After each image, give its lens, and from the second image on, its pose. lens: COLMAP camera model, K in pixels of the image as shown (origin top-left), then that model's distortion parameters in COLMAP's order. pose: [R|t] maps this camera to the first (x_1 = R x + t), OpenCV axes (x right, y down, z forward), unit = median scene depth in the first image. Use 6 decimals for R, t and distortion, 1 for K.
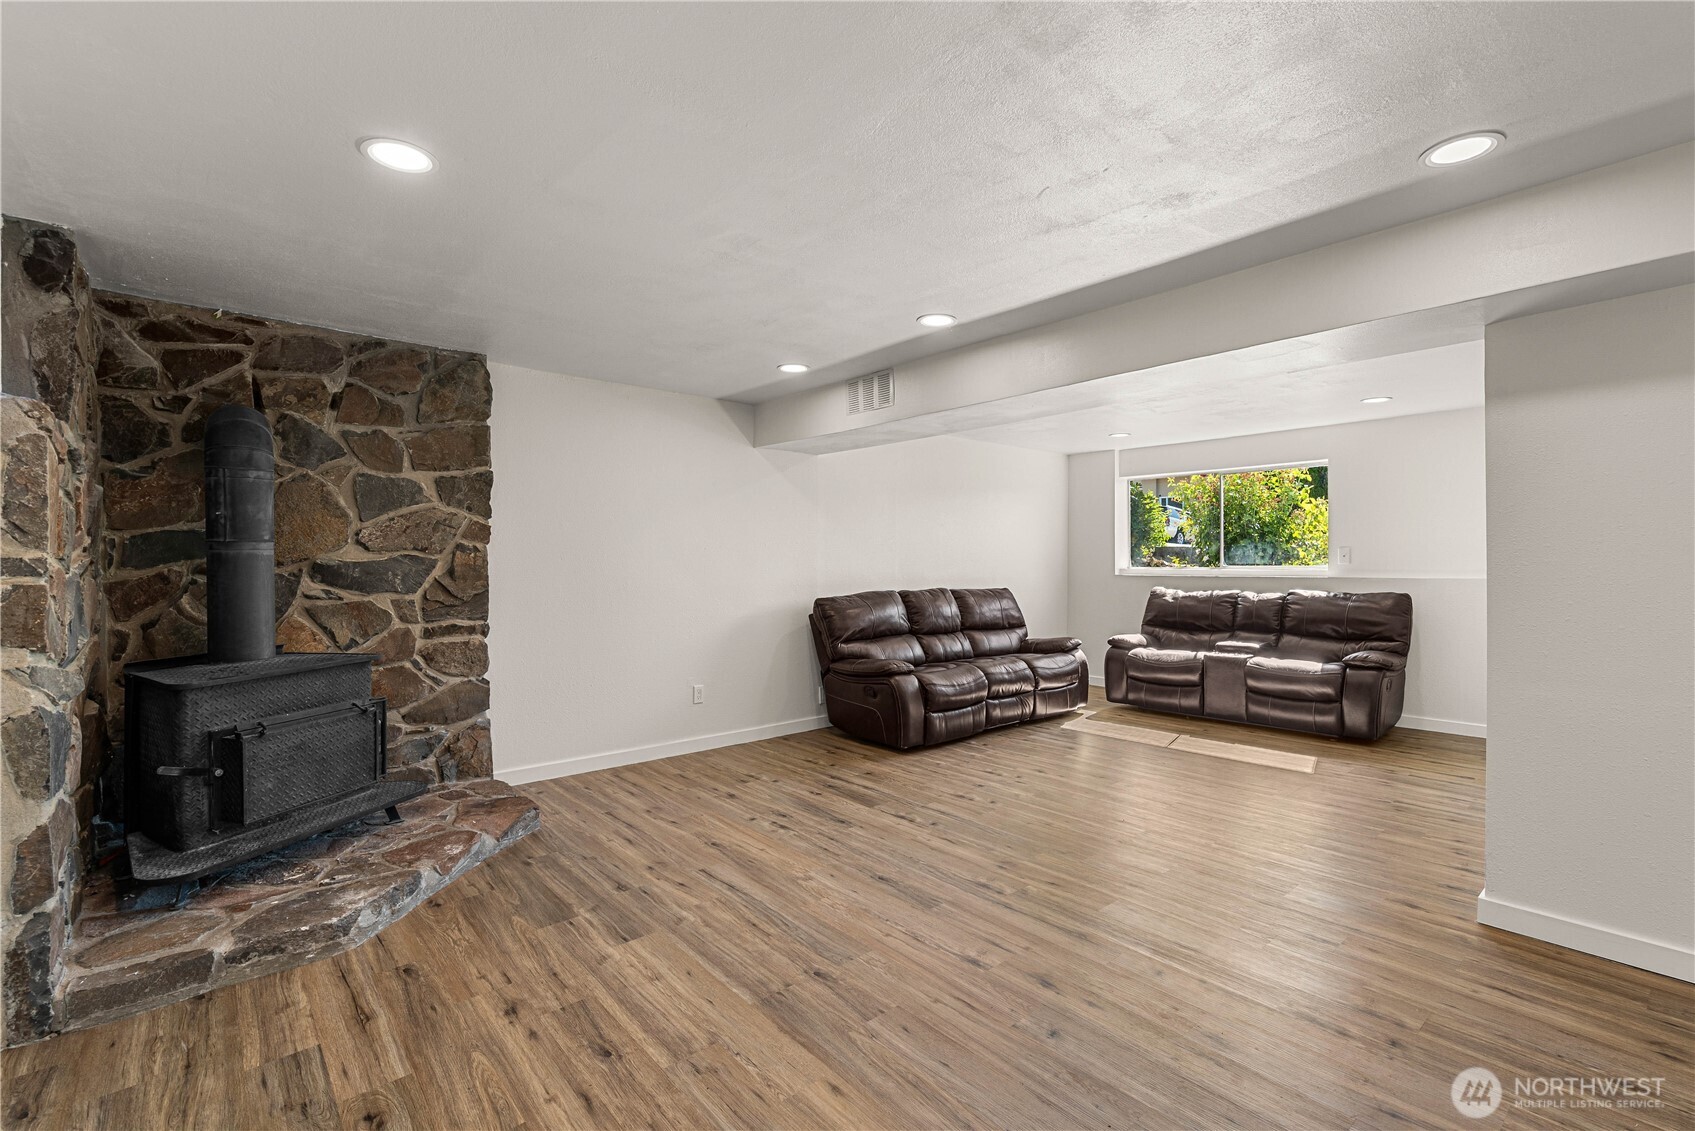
lens RADIAL K [[756.8, 0, 866.2], [0, 756.8, 566.2], [0, 0, 1]] dist [-0.000872, -0.000314]
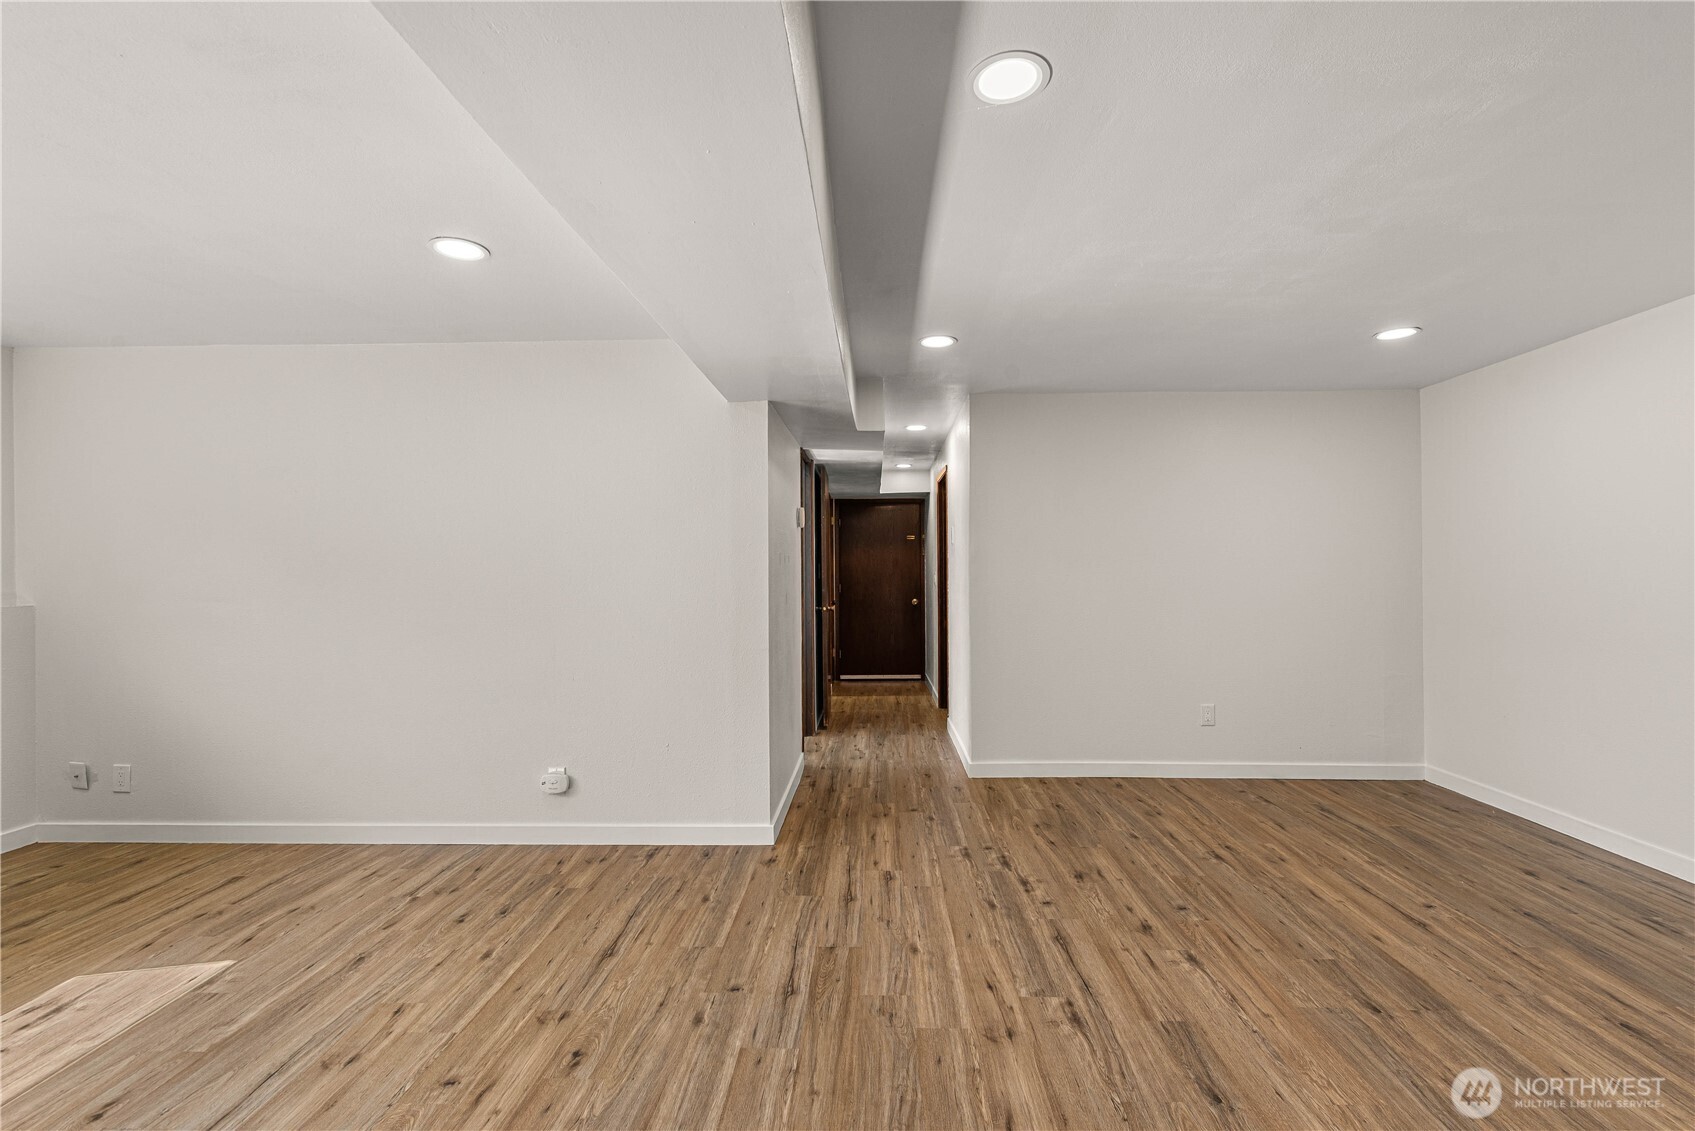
lens RADIAL K [[750.6, 0, 853.9], [0, 750.6, 564.2], [0, 0, 1]] dist [-0.000283, -0.000486]
pose [[-0.723643, 0.013126, 0.690050, -0.153474], [0.011305, 0.999910, -0.007164, -0.009533], [-0.690082, 0.002617, -0.723727, 1.328739]]
